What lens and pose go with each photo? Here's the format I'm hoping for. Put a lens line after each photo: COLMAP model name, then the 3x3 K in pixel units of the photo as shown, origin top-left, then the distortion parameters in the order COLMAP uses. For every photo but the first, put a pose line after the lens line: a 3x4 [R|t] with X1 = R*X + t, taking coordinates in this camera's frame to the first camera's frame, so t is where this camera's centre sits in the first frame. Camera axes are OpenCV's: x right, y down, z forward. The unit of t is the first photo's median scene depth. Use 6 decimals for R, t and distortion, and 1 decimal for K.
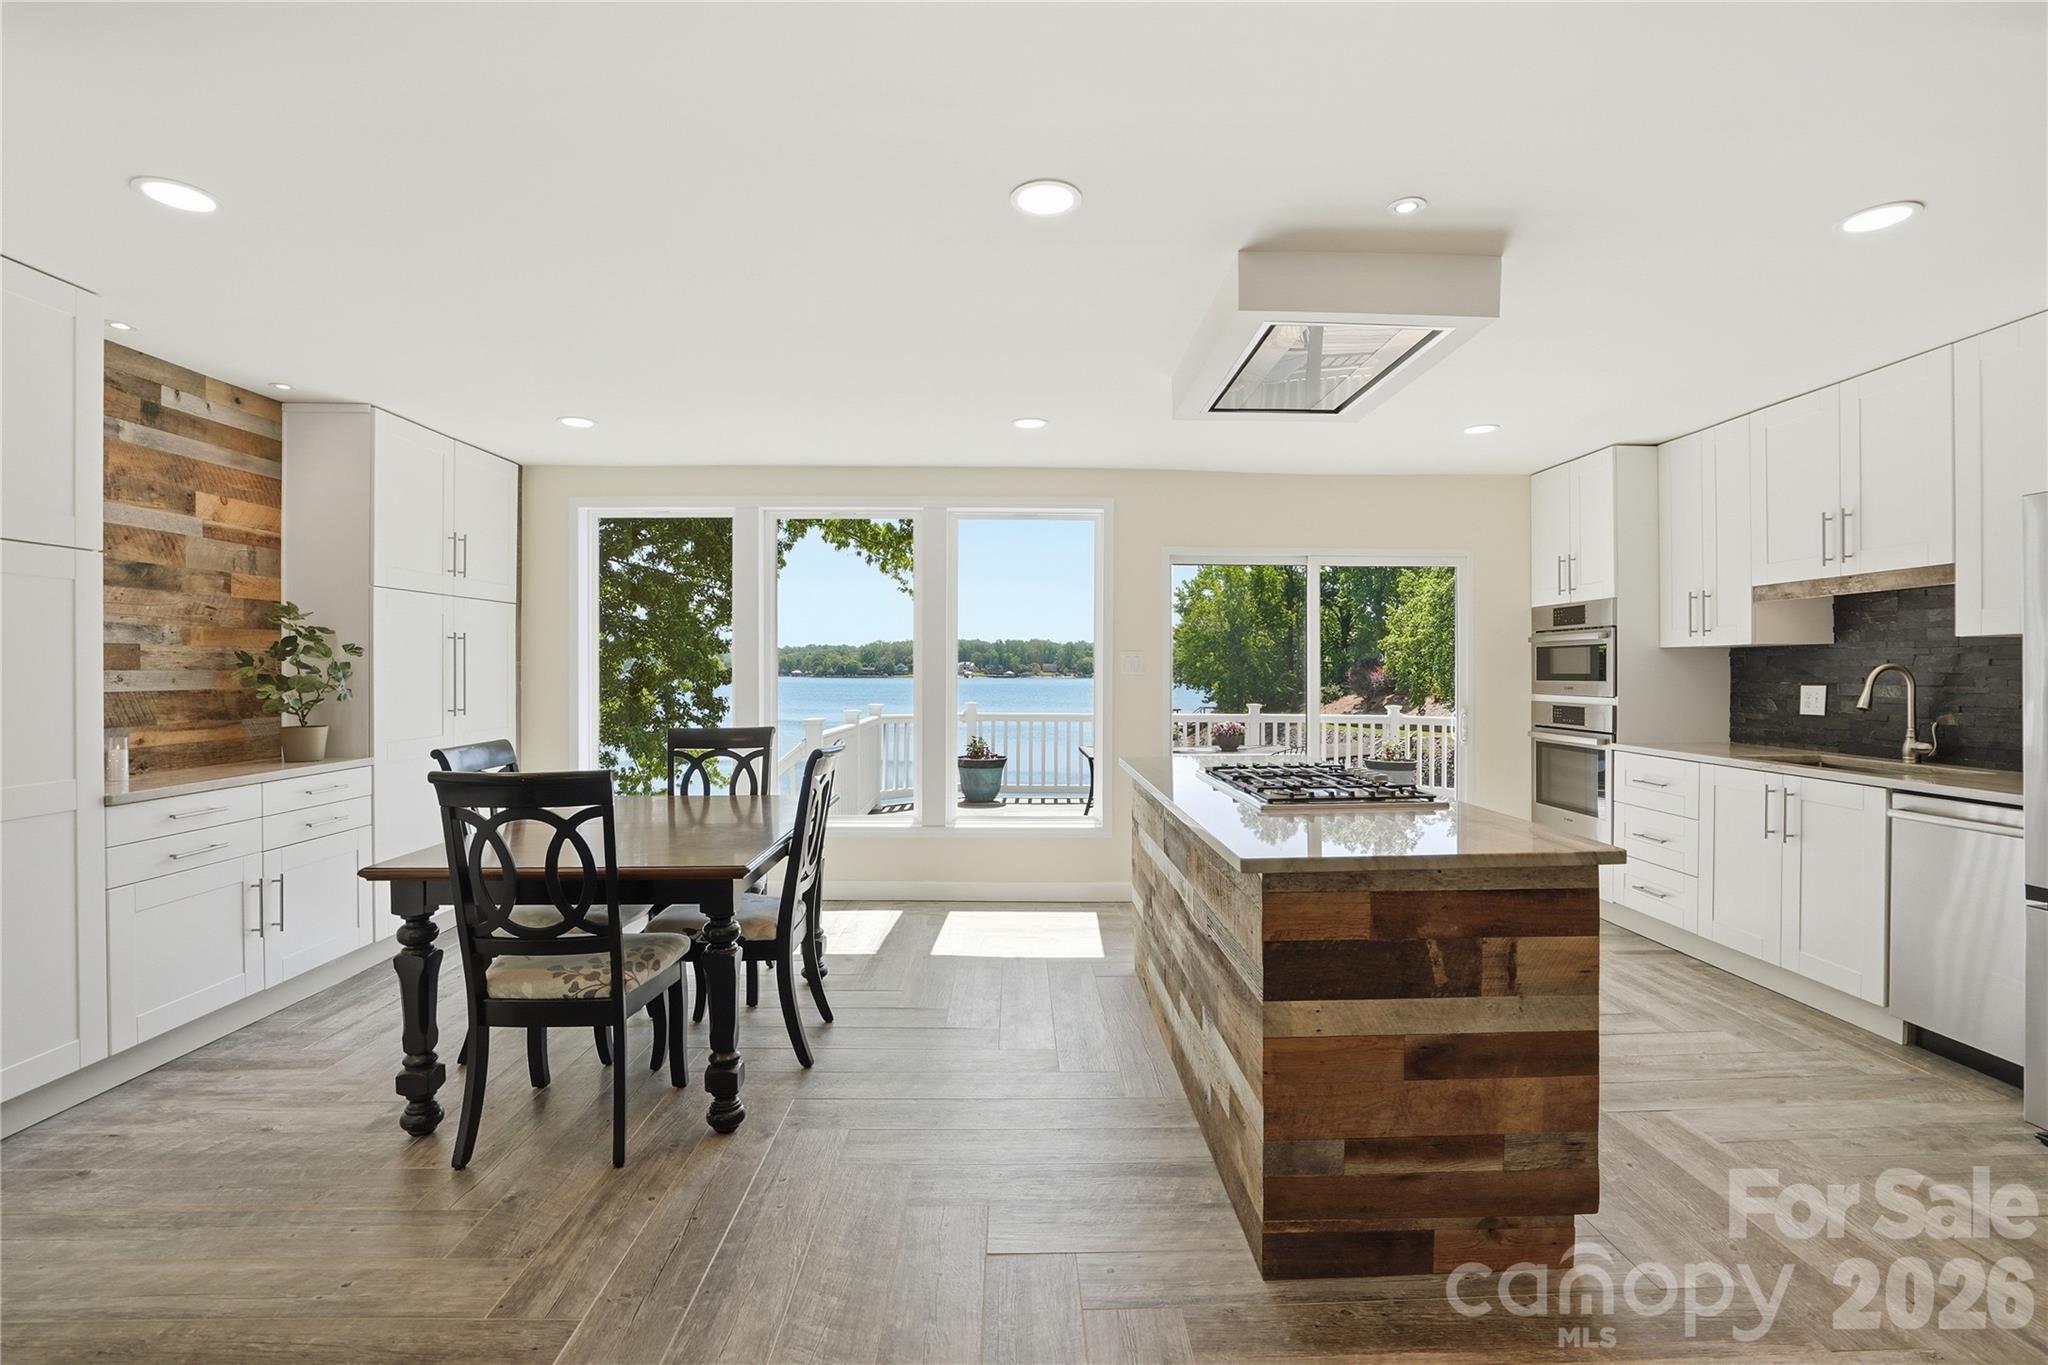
lens RADIAL K [[965.1, 0, 1039.1], [0, 965.1, 673.4], [0, 0, 1]] dist [-0.043401, 0.015219]
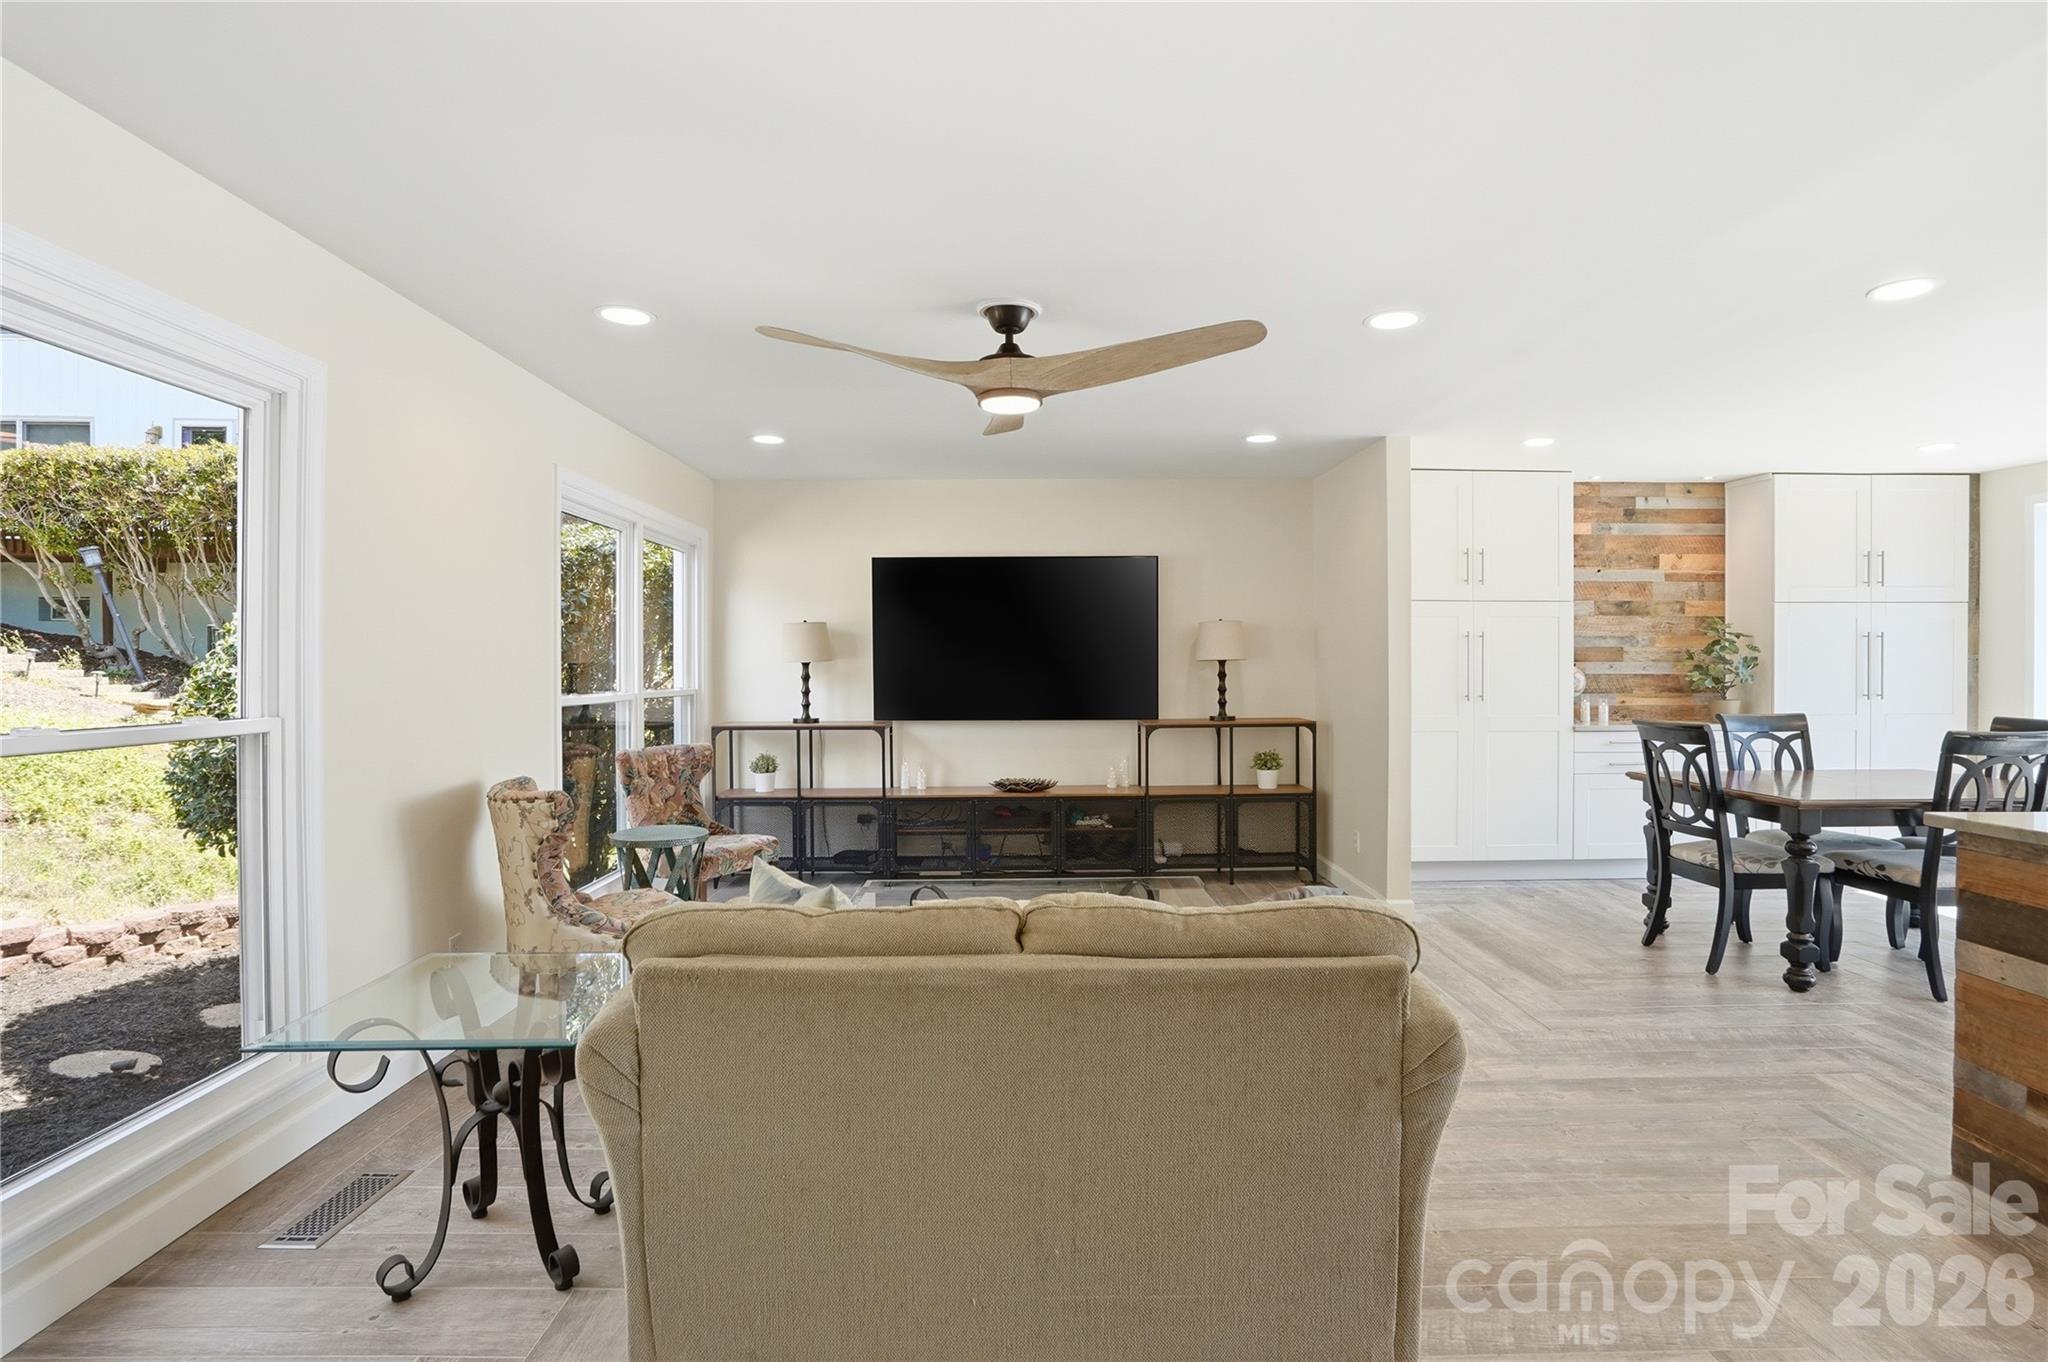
lens RADIAL K [[976.7, 0, 1045.2], [0, 976.7, 662.8], [0, 0, 1]] dist [-0.041270, 0.011959]
pose [[-0.003988, 0.000691, -0.999992, 0.835202], [-0.005242, 0.999986, 0.000712, 0.002191], [0.999978, 0.005244, -0.003984, -0.078364]]
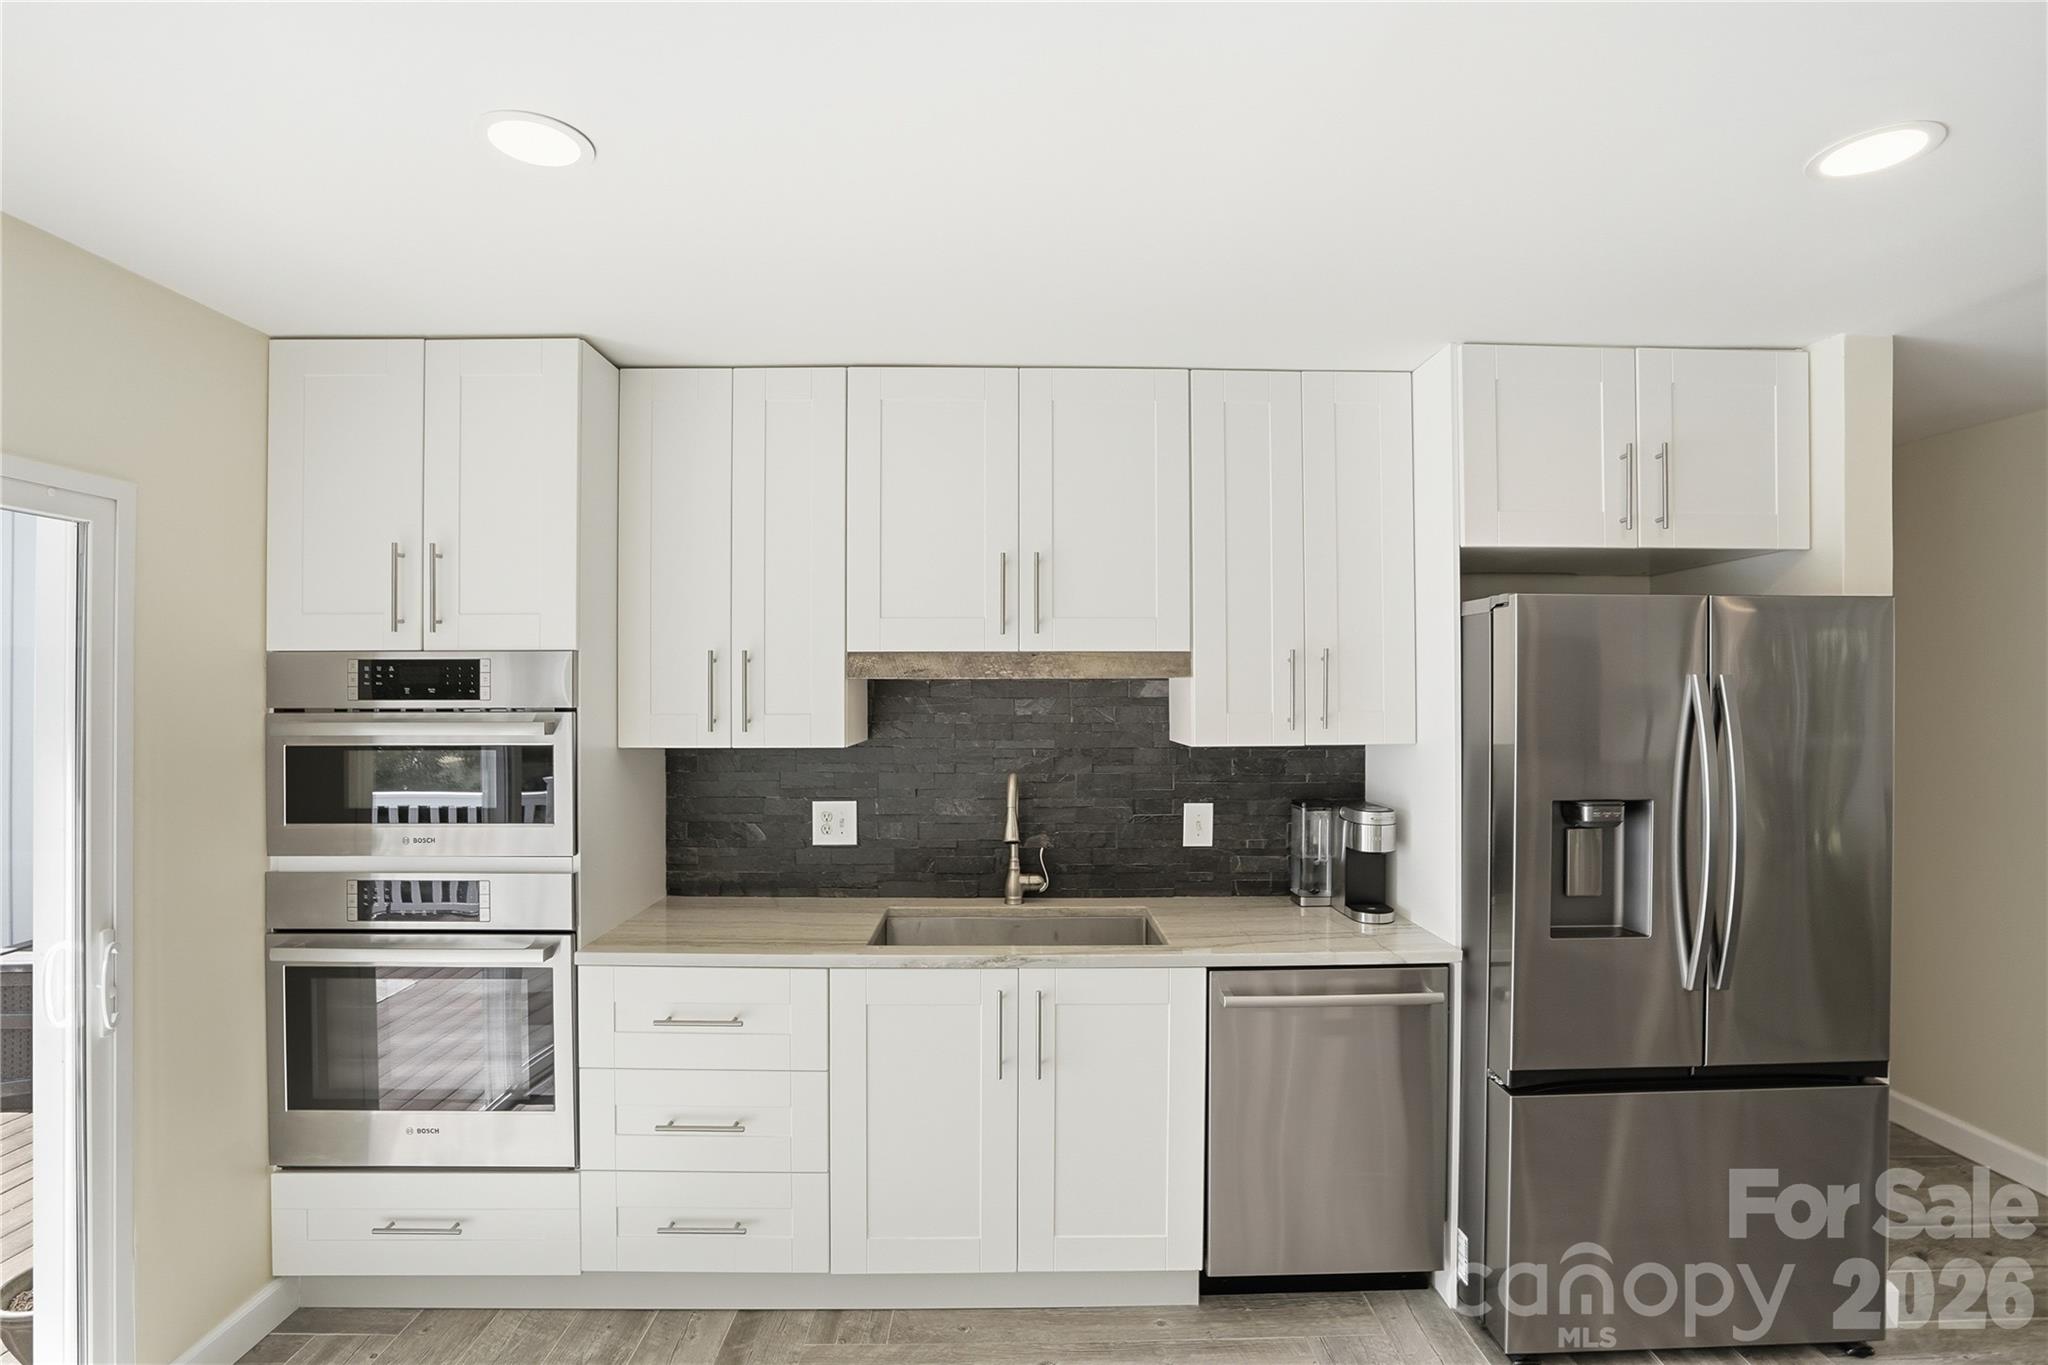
lens RADIAL K [[976.7, 0, 1033.6], [0, 976.7, 689.0], [0, 0, 1]] dist [-0.041270, 0.011959]
pose [[0.005843, 0.001166, 0.999982, 0.157702], [0.003405, 0.999994, -0.001186, -0.081438], [-0.999977, 0.003411, 0.005839, 1.059452]]
